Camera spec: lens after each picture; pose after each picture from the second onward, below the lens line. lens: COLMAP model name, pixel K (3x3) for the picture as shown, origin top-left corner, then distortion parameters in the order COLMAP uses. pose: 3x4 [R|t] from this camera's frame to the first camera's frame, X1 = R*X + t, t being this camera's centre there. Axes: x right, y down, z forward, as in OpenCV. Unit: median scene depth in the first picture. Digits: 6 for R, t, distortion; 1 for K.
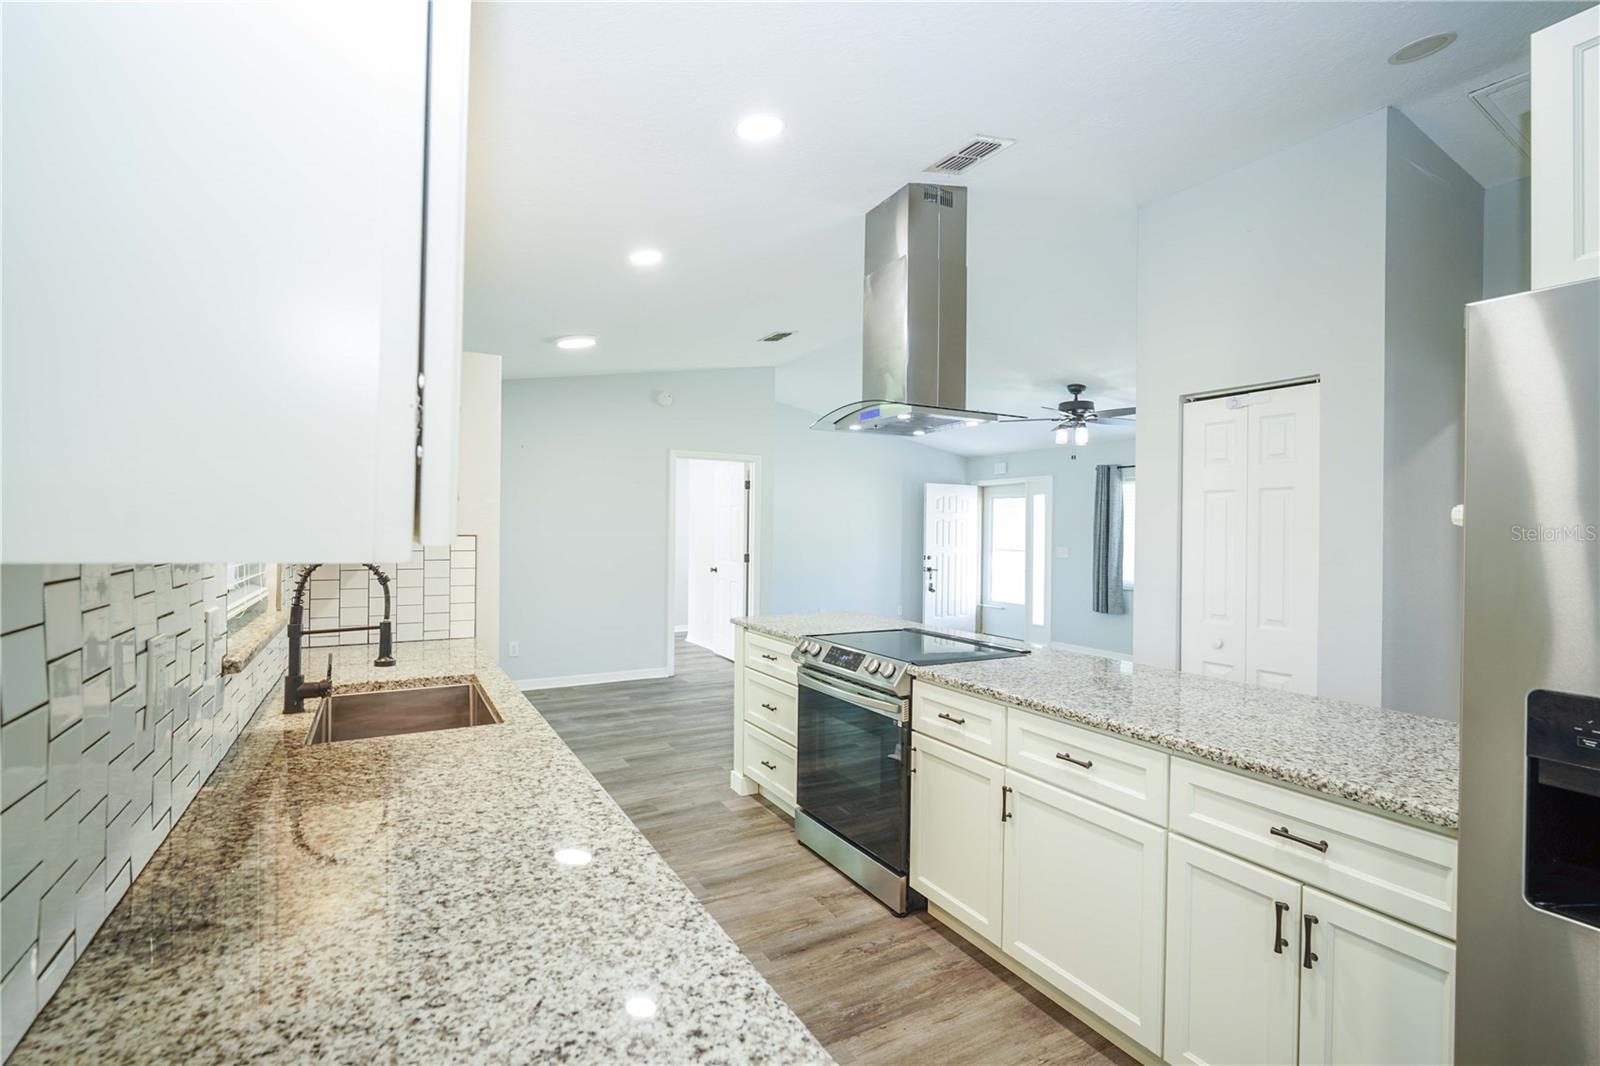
lens RADIAL K [[774.0, 0, 800.0], [0, 774.0, 533.0], [0, 0, 1]] dist [-0.003748, -0.000592]
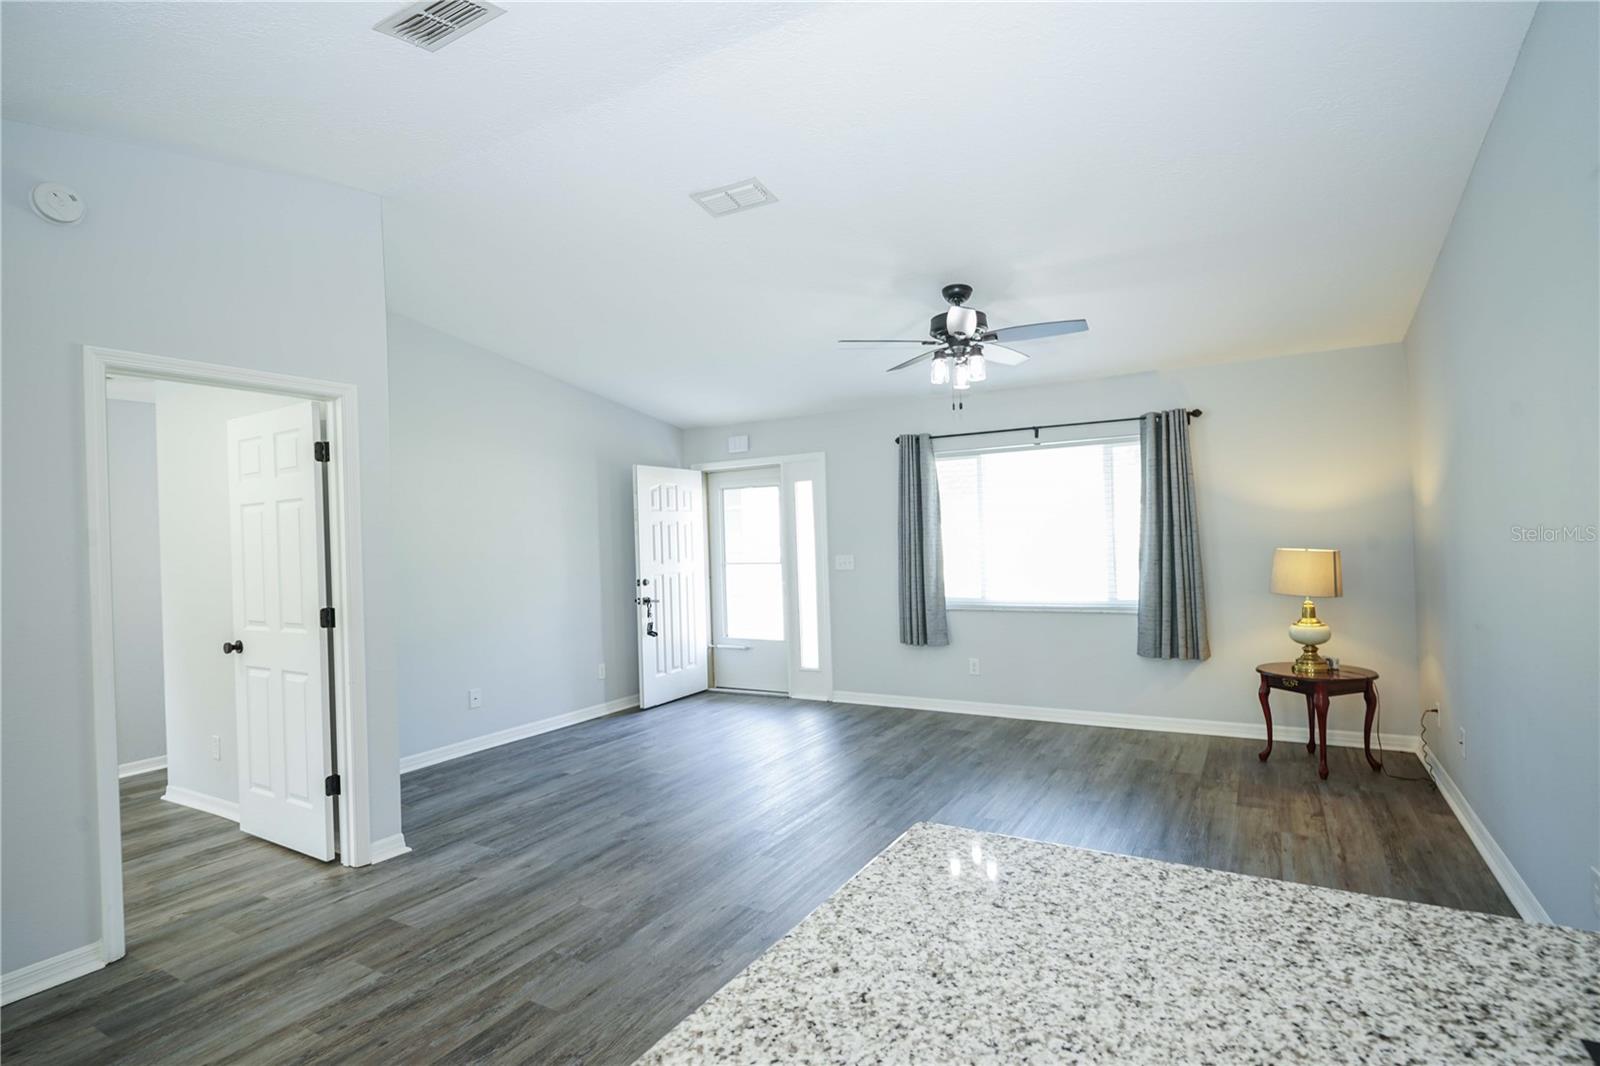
lens RADIAL K [[774.0, 0, 800.0], [0, 774.0, 533.0], [0, 0, 1]] dist [-0.003748, -0.000592]
pose [[0.852040, -0.039310, 0.521998, -0.054663], [0.046305, 0.998927, -0.000356, -0.002619], [-0.521424, 0.024475, 0.852947, 0.392174]]
